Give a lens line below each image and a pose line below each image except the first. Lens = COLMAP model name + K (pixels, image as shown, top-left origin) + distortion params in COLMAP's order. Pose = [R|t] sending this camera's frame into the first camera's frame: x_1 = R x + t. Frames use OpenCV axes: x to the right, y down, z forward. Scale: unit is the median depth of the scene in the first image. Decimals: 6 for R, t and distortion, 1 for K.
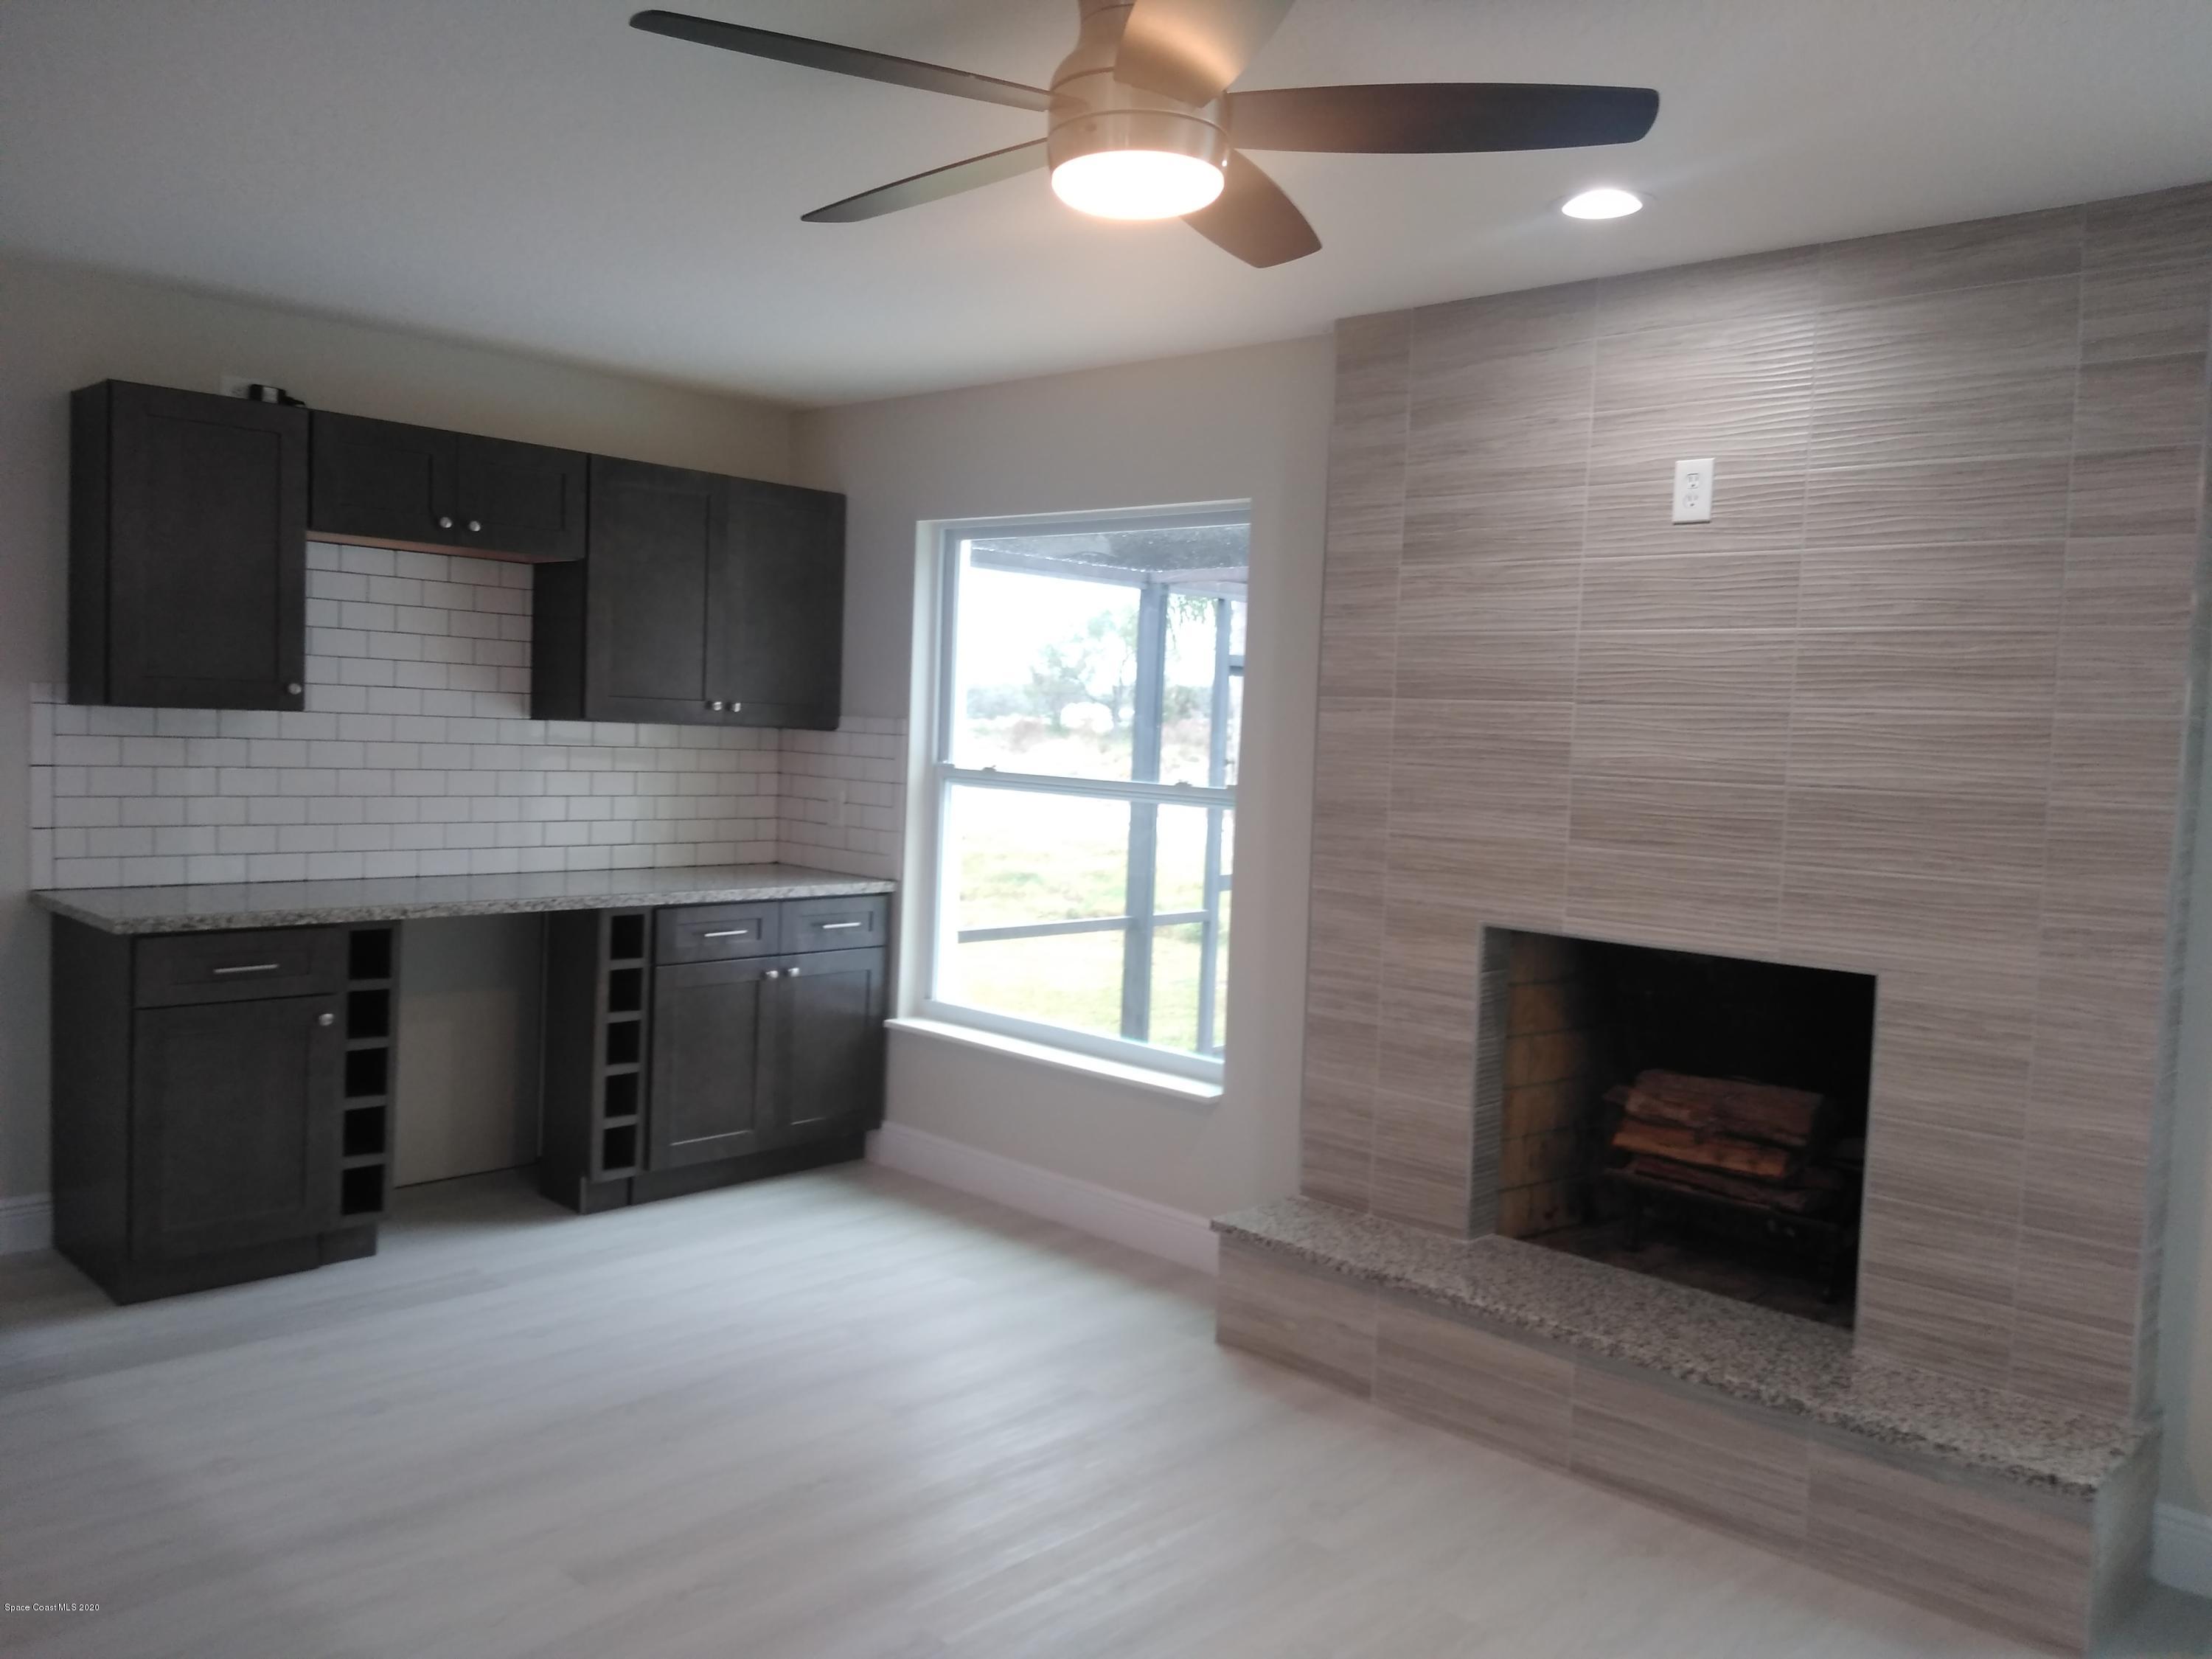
lens RADIAL K [[1717.7, 0, 1098.8], [0, 1717.7, 817.2], [0, 0, 1]] dist [0.086575, -0.121467]
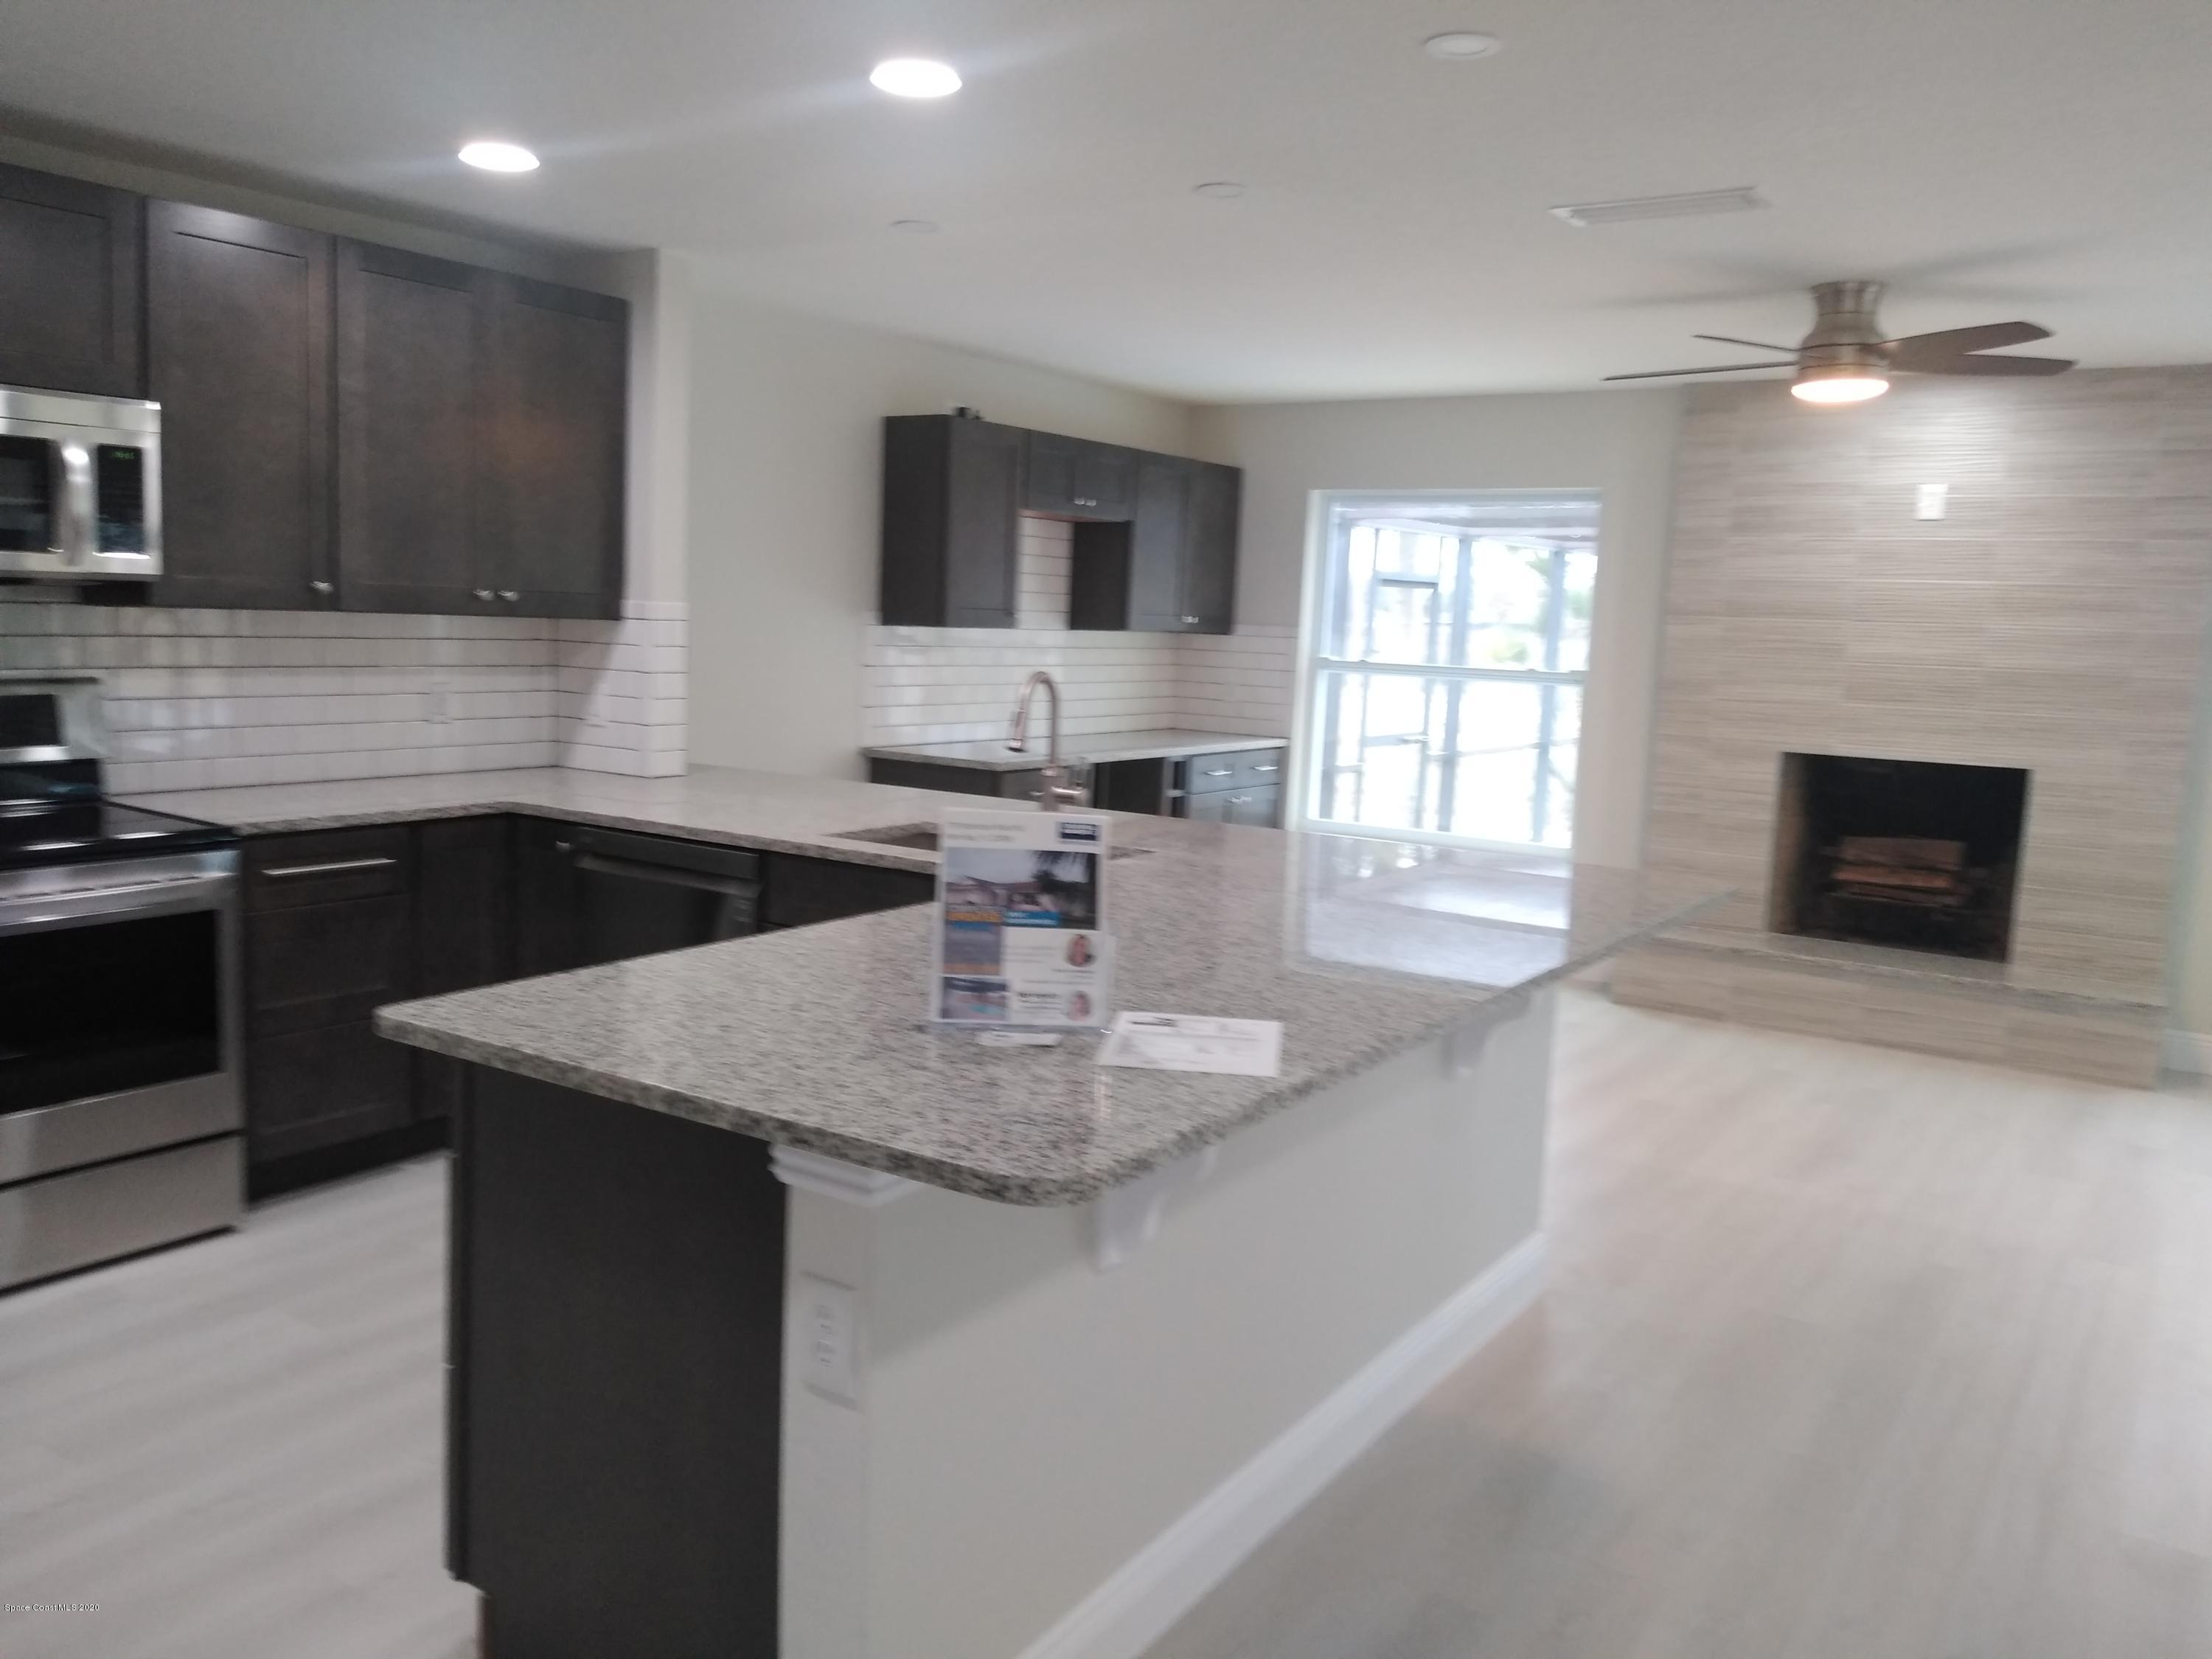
lens RADIAL K [[1717.7, 0, 1098.8], [0, 1717.7, 817.2], [0, 0, 1]] dist [0.086575, -0.121467]
pose [[0.984285, -0.024383, 0.174897, -0.736667], [0.012067, 0.997394, 0.071136, -0.002583], [-0.176176, -0.067908, 0.982014, -0.566608]]
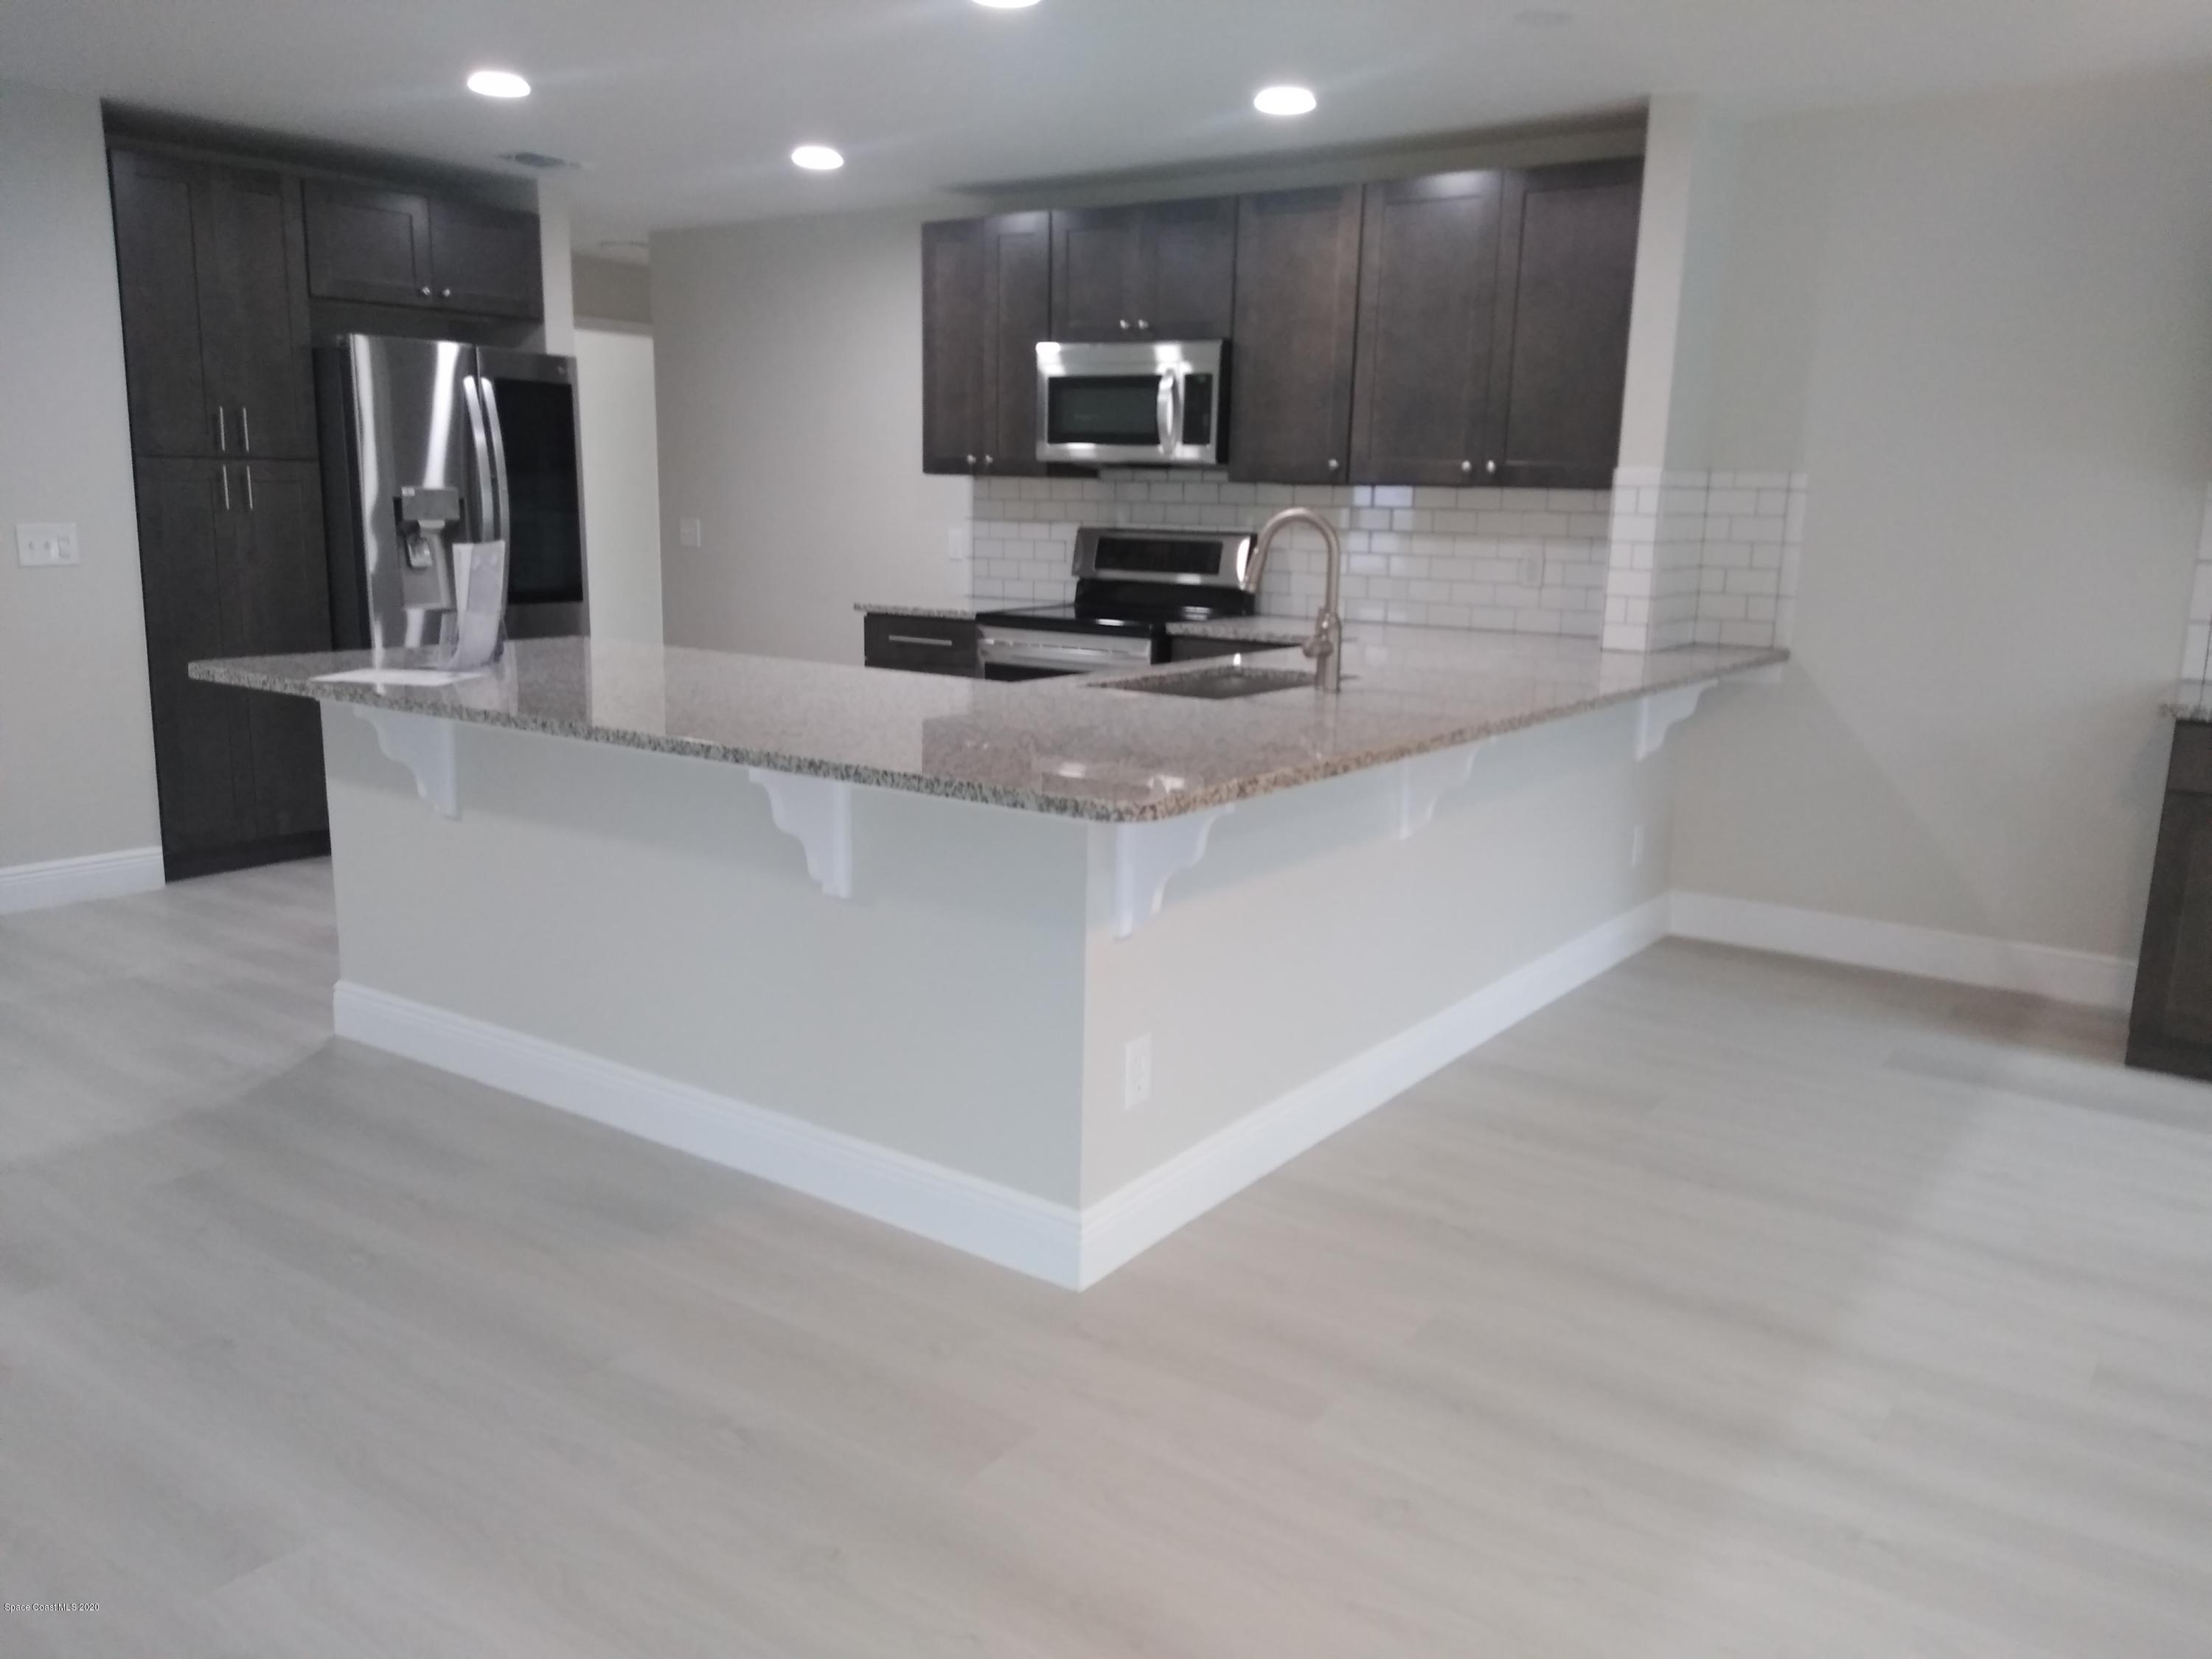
lens RADIAL K [[1717.7, 0, 1098.8], [0, 1717.7, 817.2], [0, 0, 1]] dist [0.086575, -0.121467]
pose [[0.140207, 0.148788, -0.978879, 0.381210], [-0.072832, 0.987516, 0.139669, 0.027022], [0.987440, 0.051711, 0.149294, 0.217494]]
